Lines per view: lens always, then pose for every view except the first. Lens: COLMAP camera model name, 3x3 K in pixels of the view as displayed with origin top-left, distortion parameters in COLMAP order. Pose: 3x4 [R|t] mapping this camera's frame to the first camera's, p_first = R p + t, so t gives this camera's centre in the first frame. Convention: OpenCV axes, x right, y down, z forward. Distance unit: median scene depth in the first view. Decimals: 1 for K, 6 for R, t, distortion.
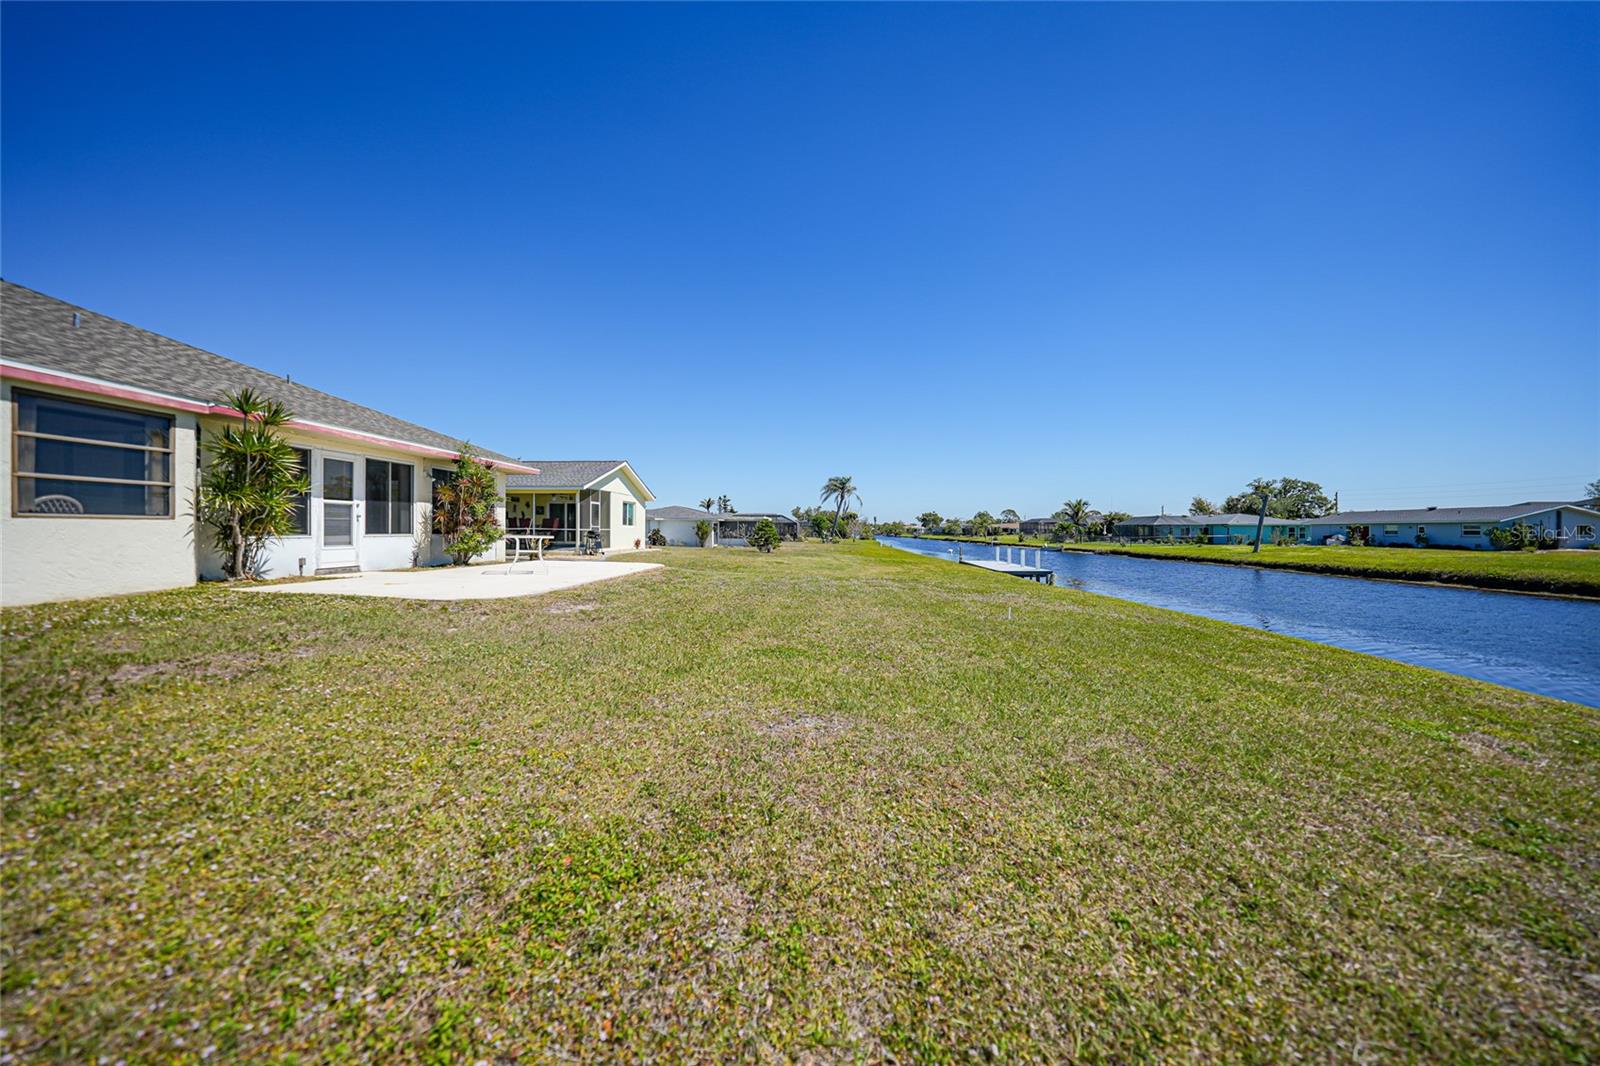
lens RADIAL K [[572.0, 0, 798.0], [0, 572.0, 529.3], [0, 0, 1]] dist [-0.020146, 0.003384]
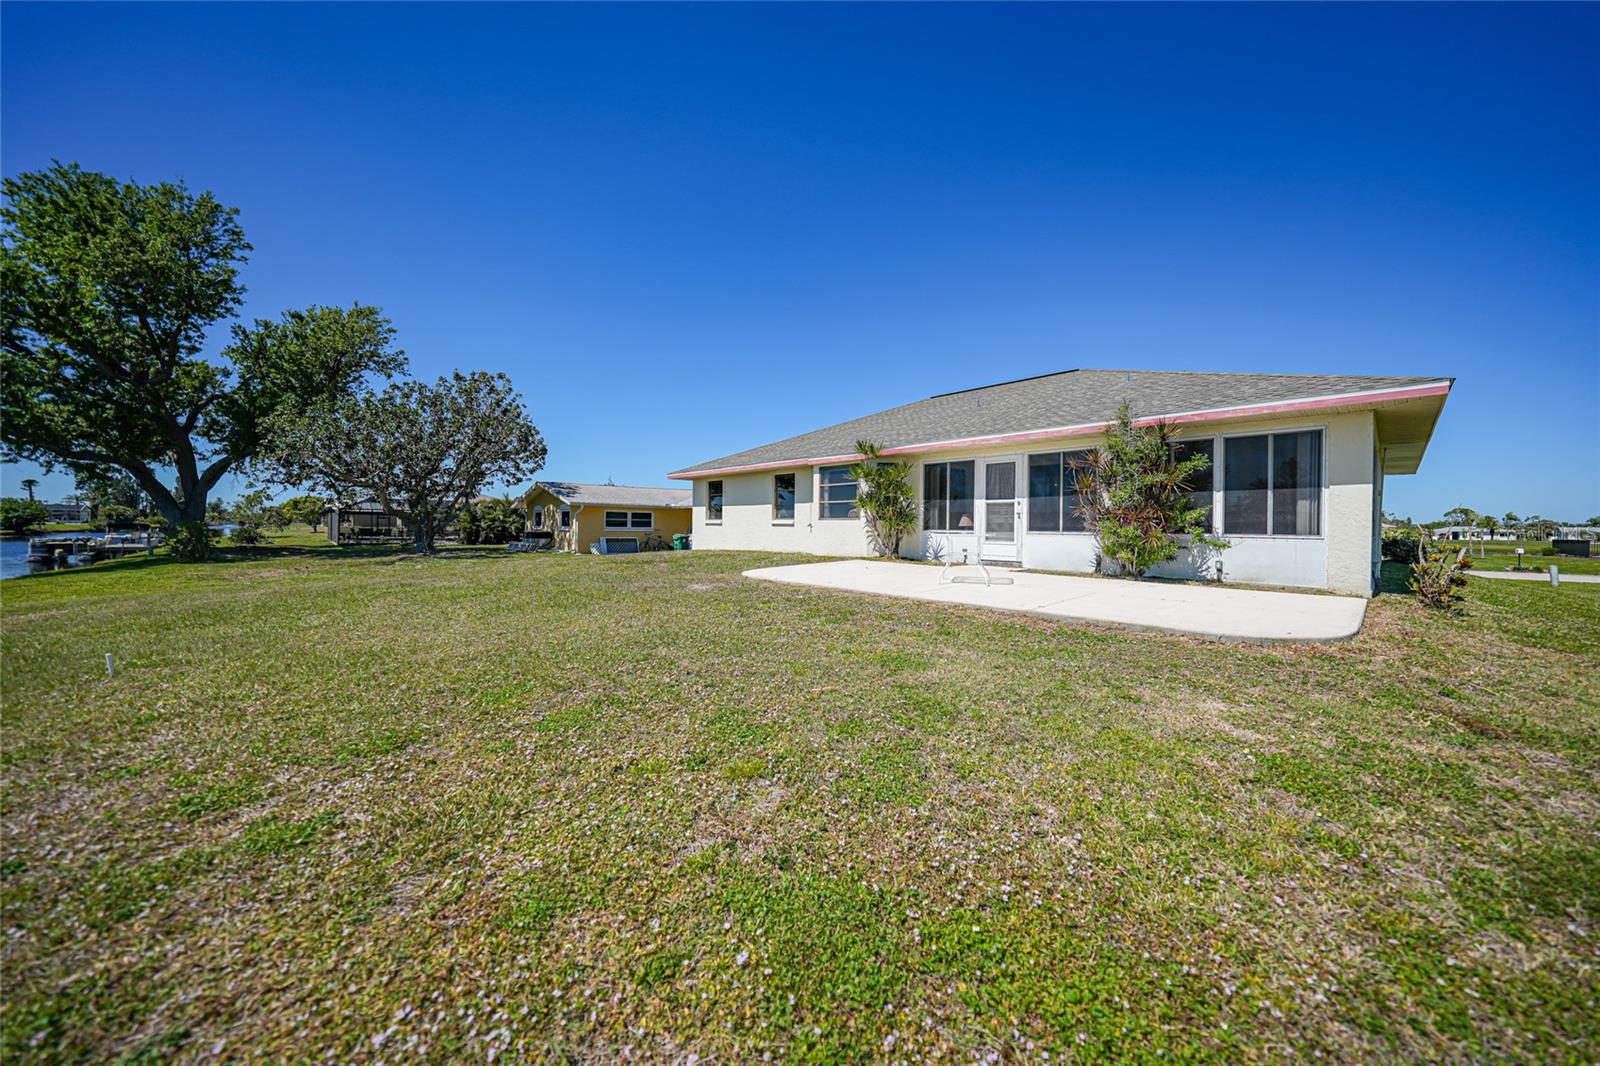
lens RADIAL K [[572.0, 0, 811.1], [0, 572.0, 526.1], [0, 0, 1]] dist [-0.020146, 0.003384]
pose [[-0.697399, -0.009027, -0.716626, 0.048721], [-0.010768, 0.999940, -0.002116, 0.001325], [0.716602, 0.006241, -0.697455, 0.313242]]
